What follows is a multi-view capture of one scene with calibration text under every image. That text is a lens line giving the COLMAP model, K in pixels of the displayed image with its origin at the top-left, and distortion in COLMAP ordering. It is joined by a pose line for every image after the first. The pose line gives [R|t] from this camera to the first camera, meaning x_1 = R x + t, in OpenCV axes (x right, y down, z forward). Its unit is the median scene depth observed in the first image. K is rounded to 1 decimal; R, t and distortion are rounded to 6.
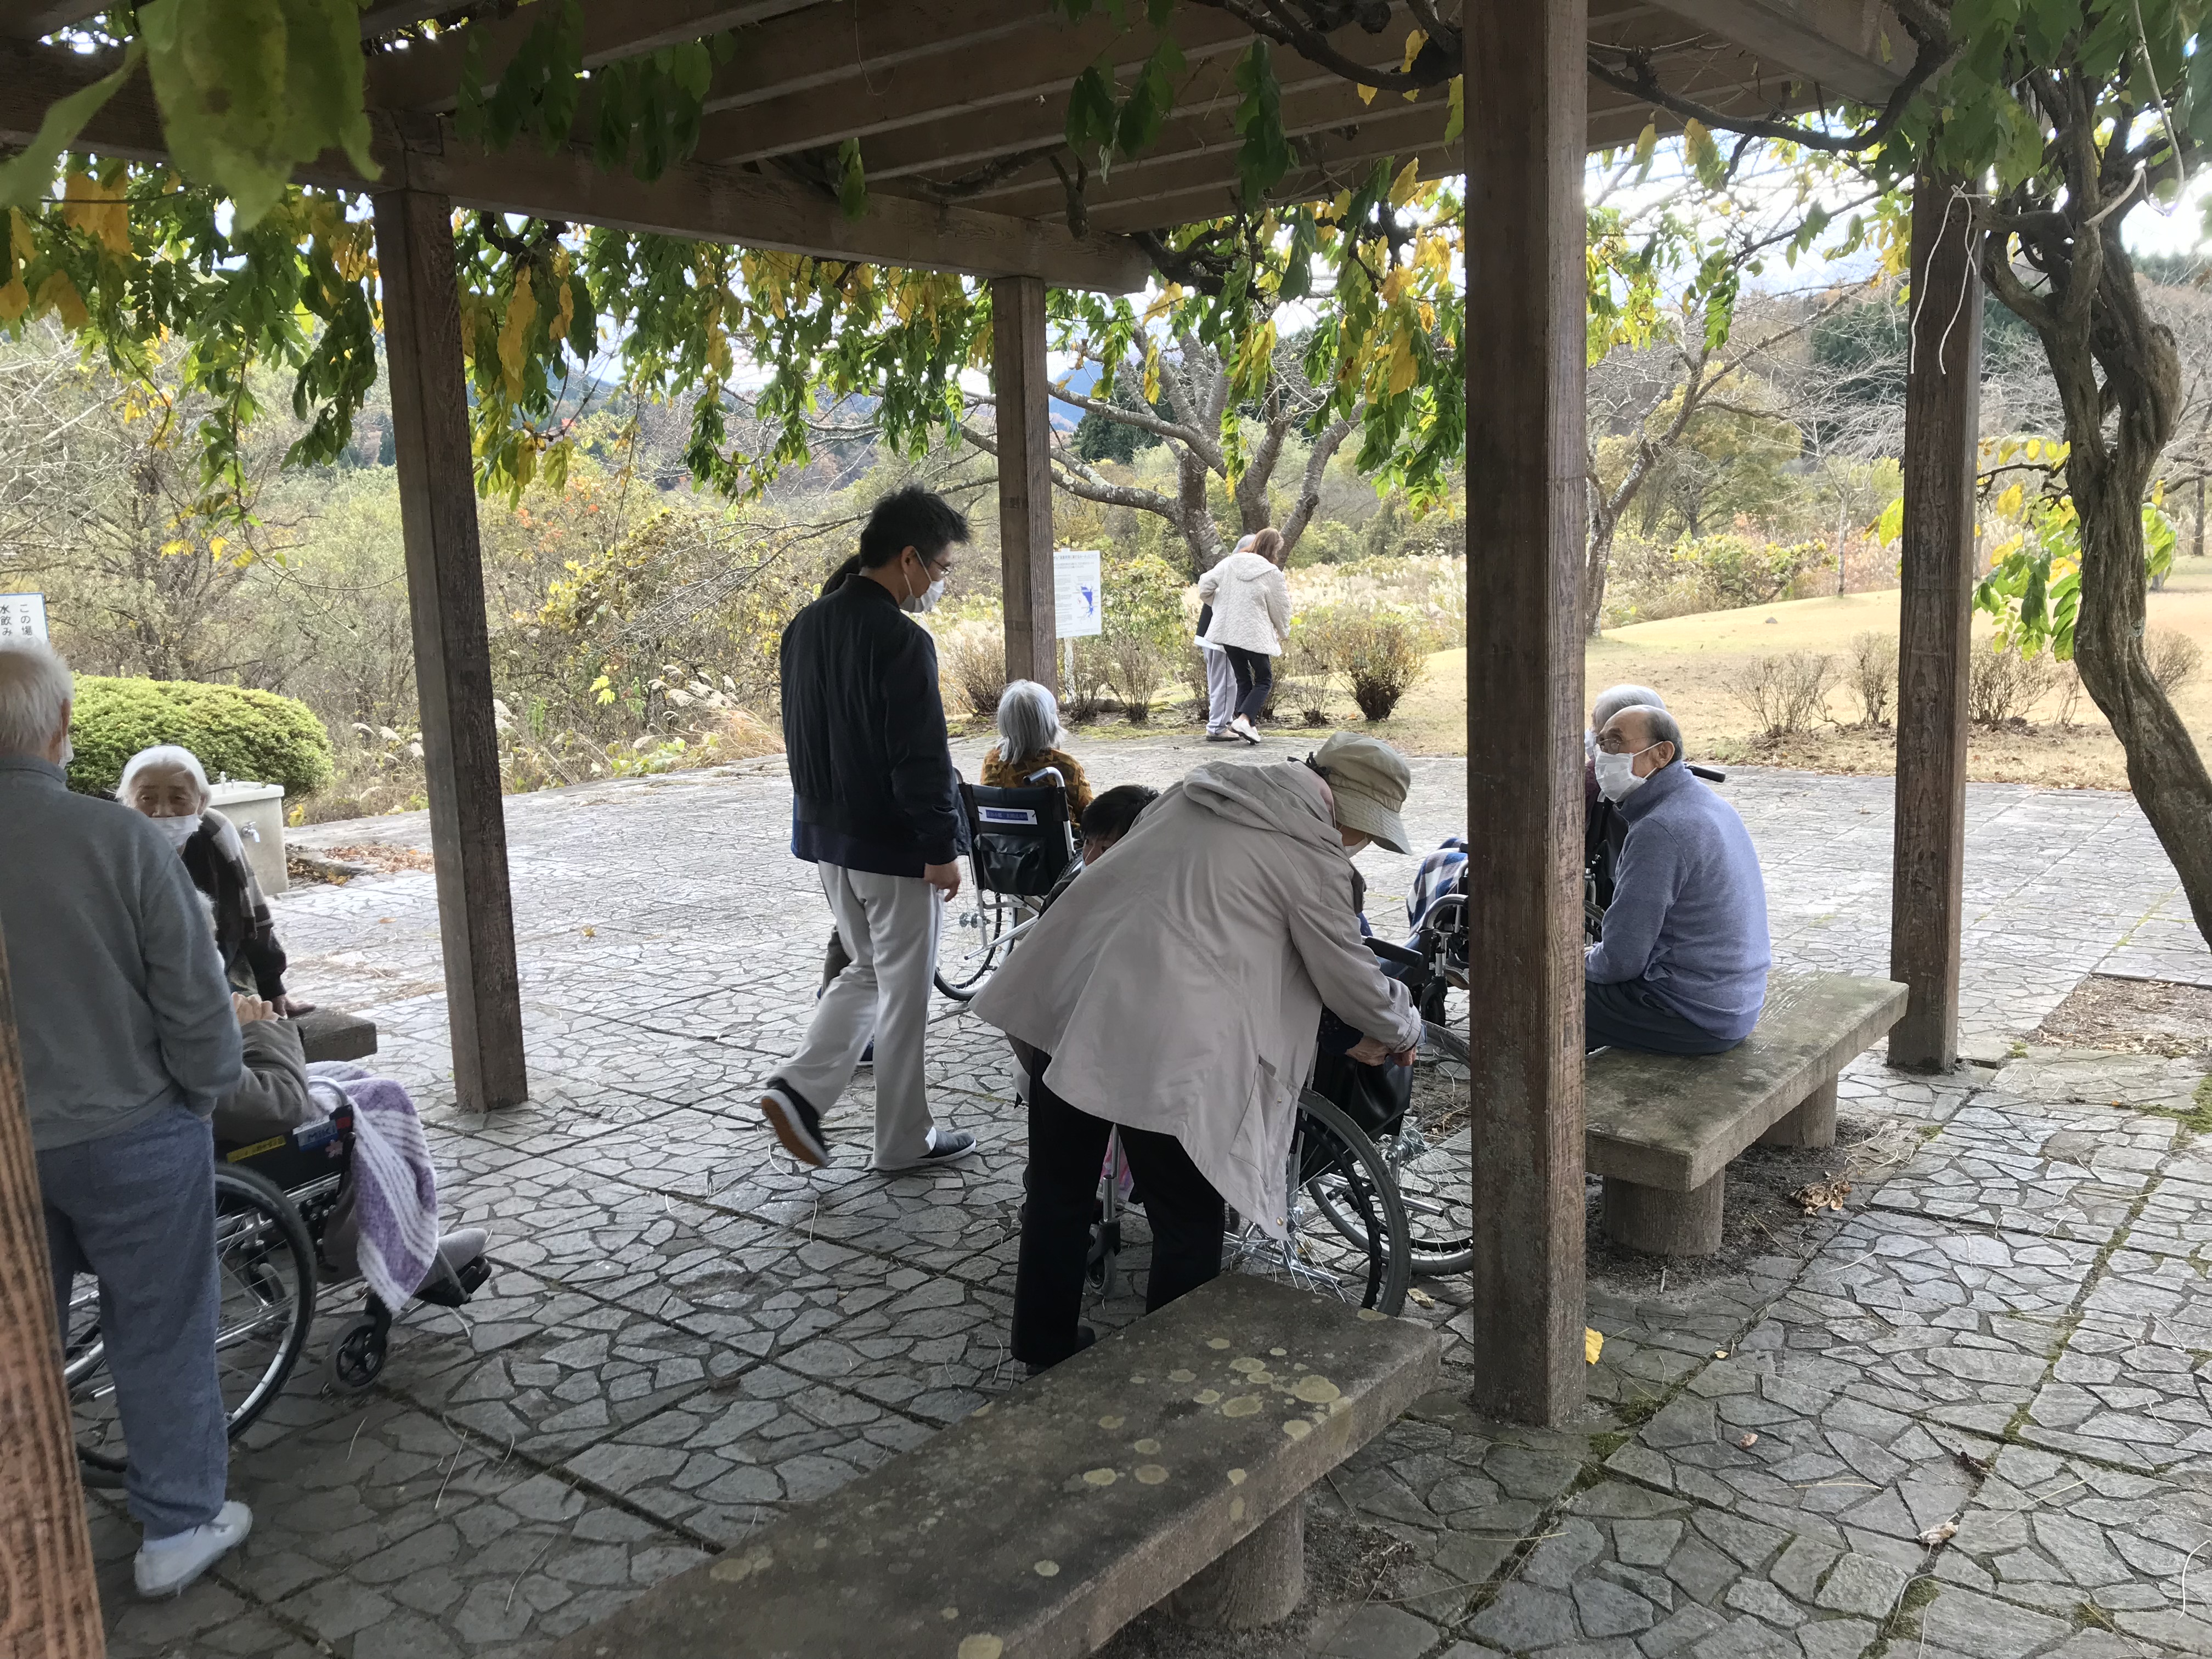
lens RADIAL K [[1797.1, 0, 1105.5], [0, 1797.1, 837.0], [0, 0, 1]] dist [0.057239, -0.008356]
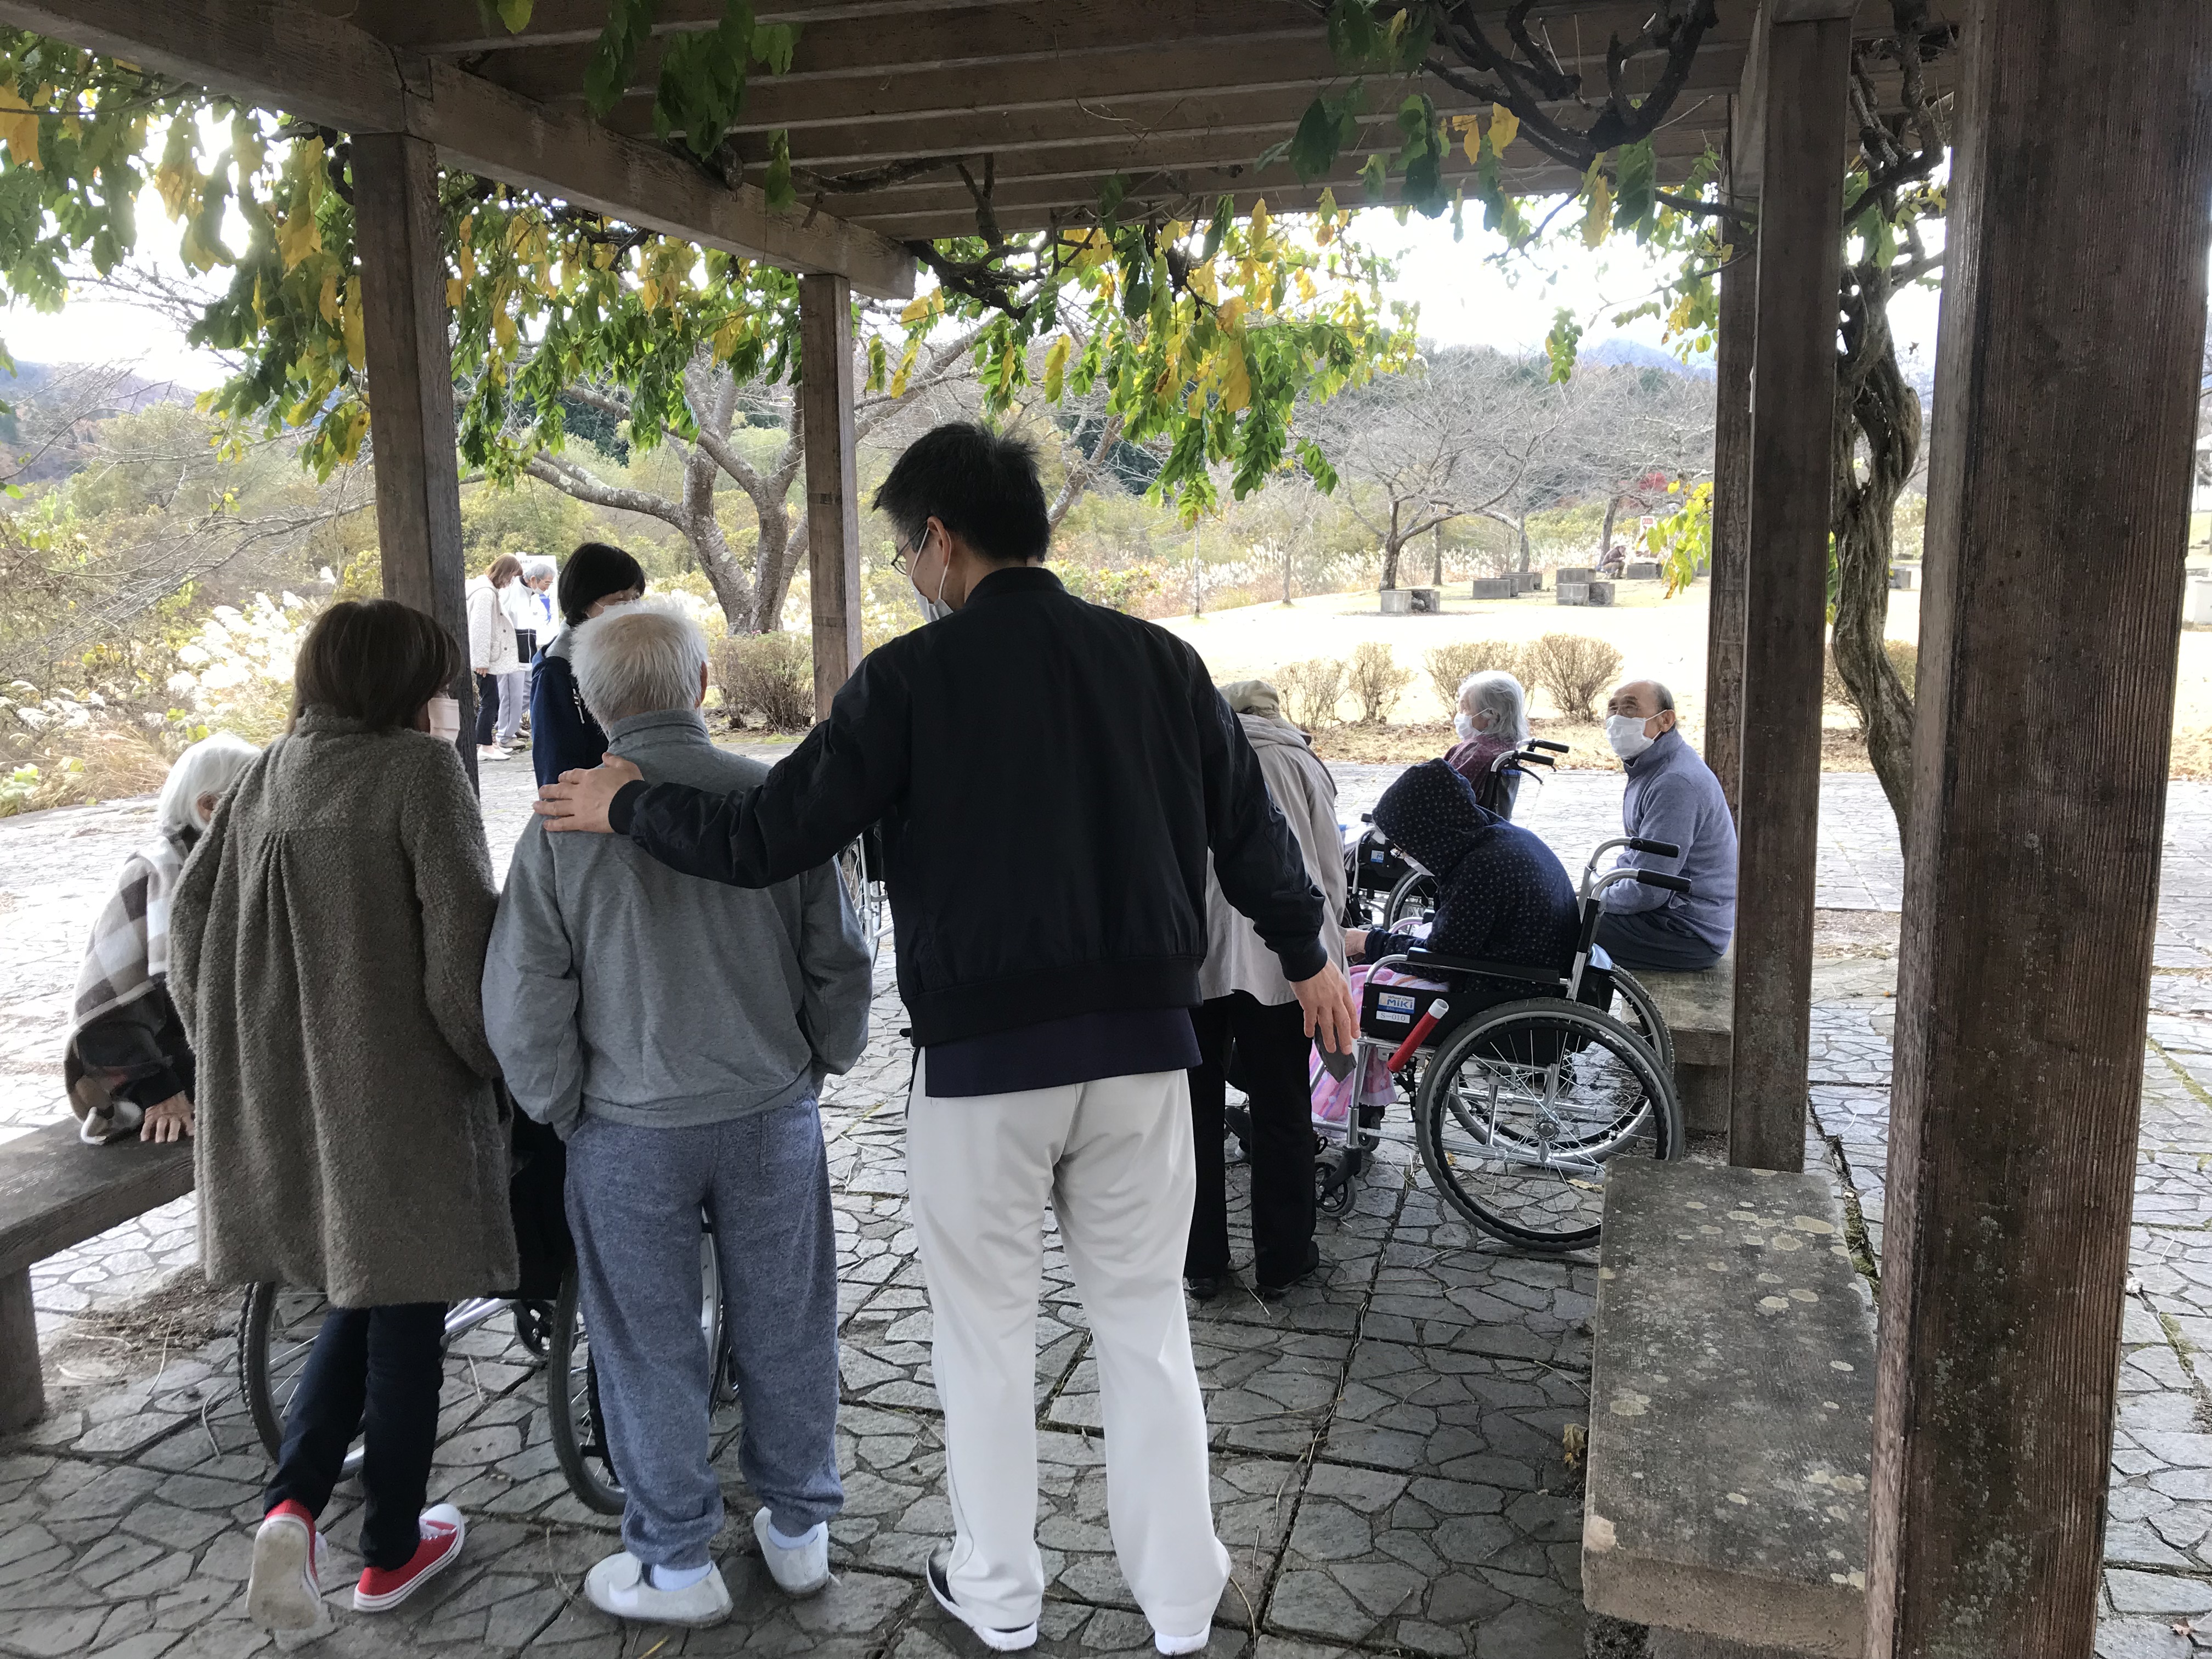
lens RADIAL K [[1797.1, 0, 1108.8], [0, 1797.1, 828.0], [0, 0, 1]] dist [0.057239, -0.008356]
pose [[0.925682, -0.036741, 0.376515, -0.355164], [0.042611, 0.999065, -0.007270, 0.013300], [-0.375896, 0.022773, 0.926382, 0.021103]]
